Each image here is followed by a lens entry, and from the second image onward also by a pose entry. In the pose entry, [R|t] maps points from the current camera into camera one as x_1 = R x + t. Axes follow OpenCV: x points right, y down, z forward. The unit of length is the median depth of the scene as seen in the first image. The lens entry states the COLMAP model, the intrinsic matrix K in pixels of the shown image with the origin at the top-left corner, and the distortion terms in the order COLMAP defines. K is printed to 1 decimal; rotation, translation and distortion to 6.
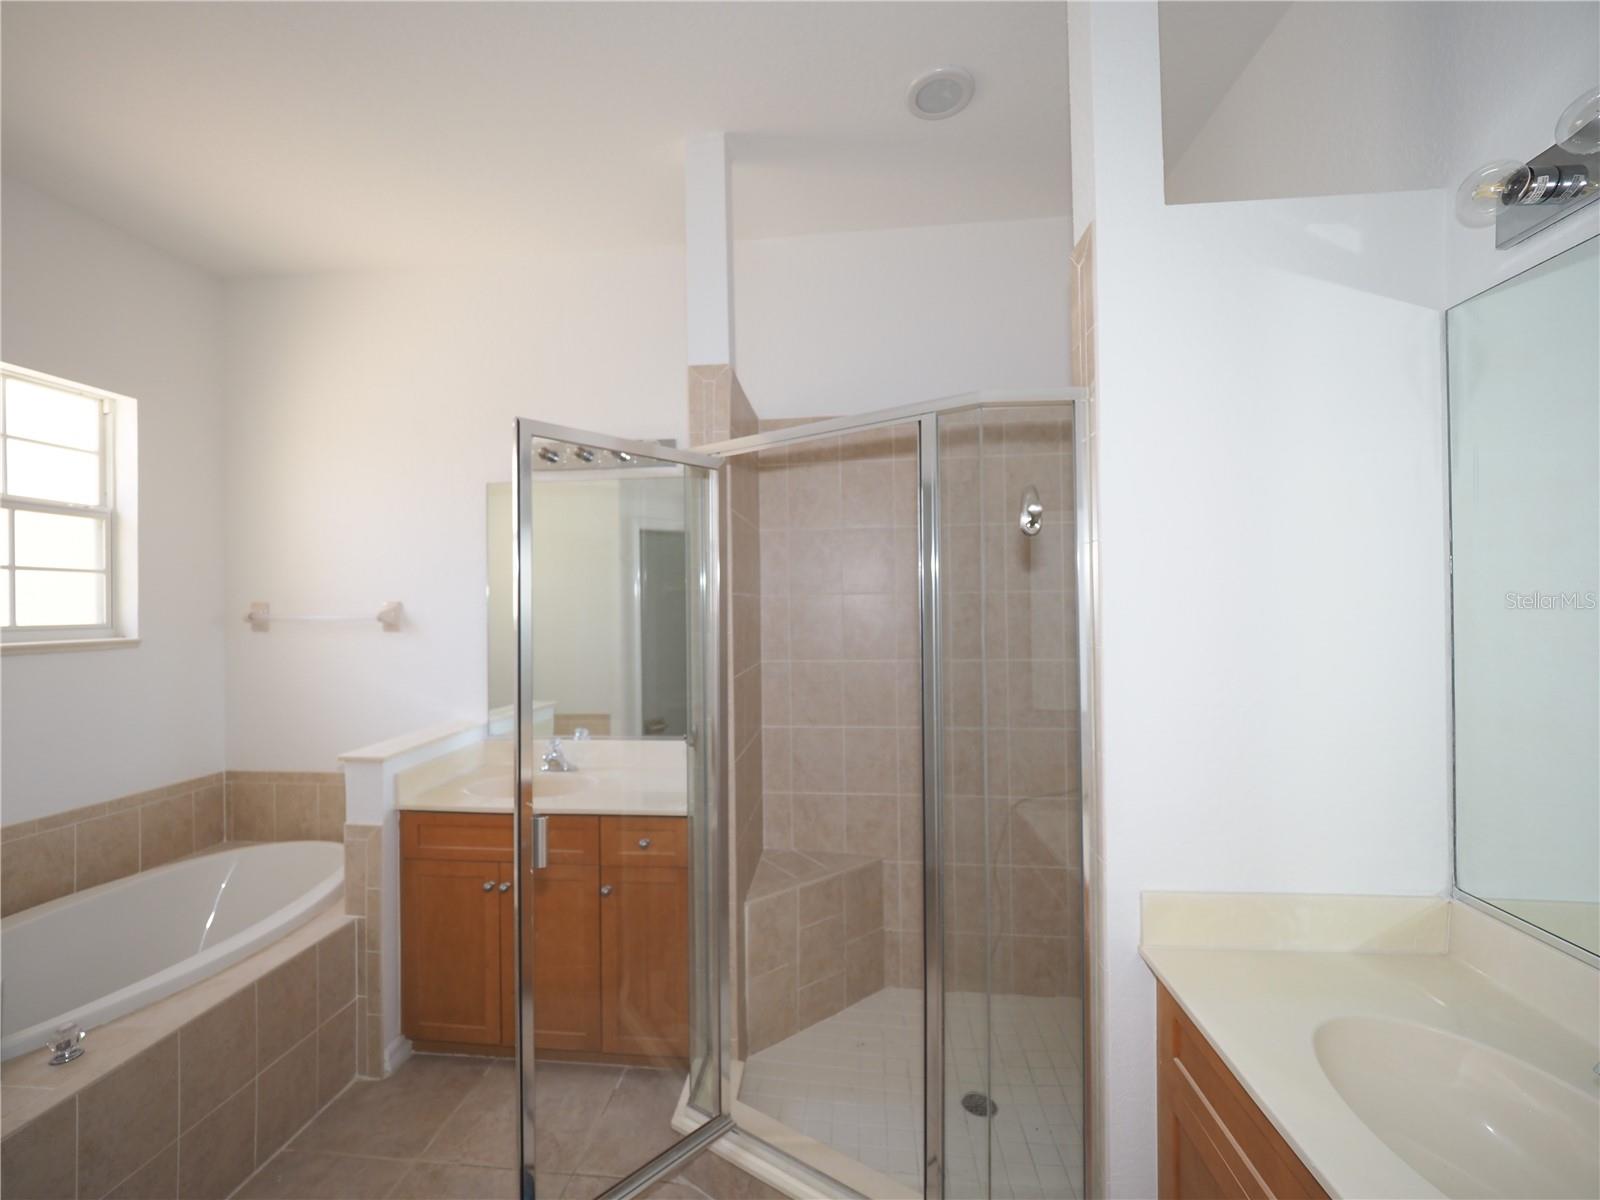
lens RADIAL K [[664.8, 0, 794.4], [0, 664.8, 595.8], [0, 0, 1]] dist [-0.013521, 0.005179]
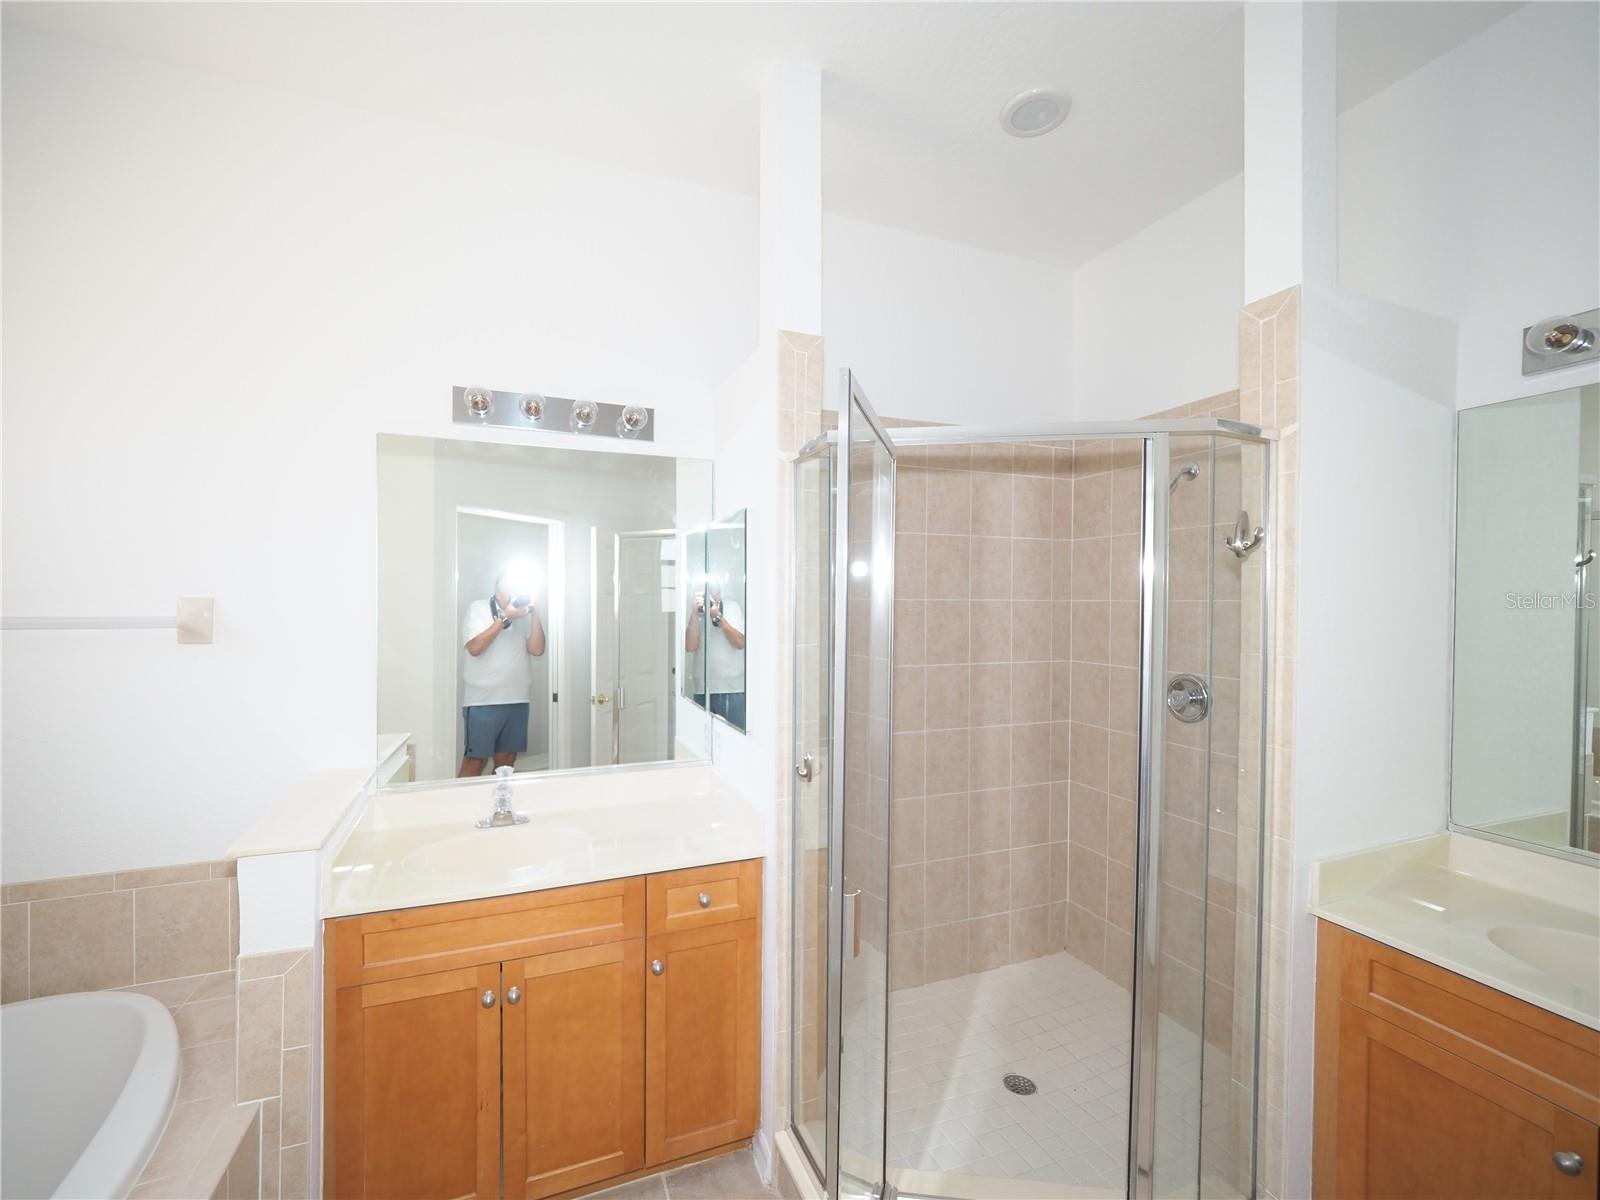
lens RADIAL K [[666.4, 0, 792.3], [0, 666.4, 606.4], [0, 0, 1]] dist [-0.011145, 0.000500]
pose [[0.890112, 0.012492, 0.455571, -0.504937], [-0.020635, 0.999704, 0.012904, -0.004247], [-0.455275, -0.020886, 0.890106, 0.219196]]
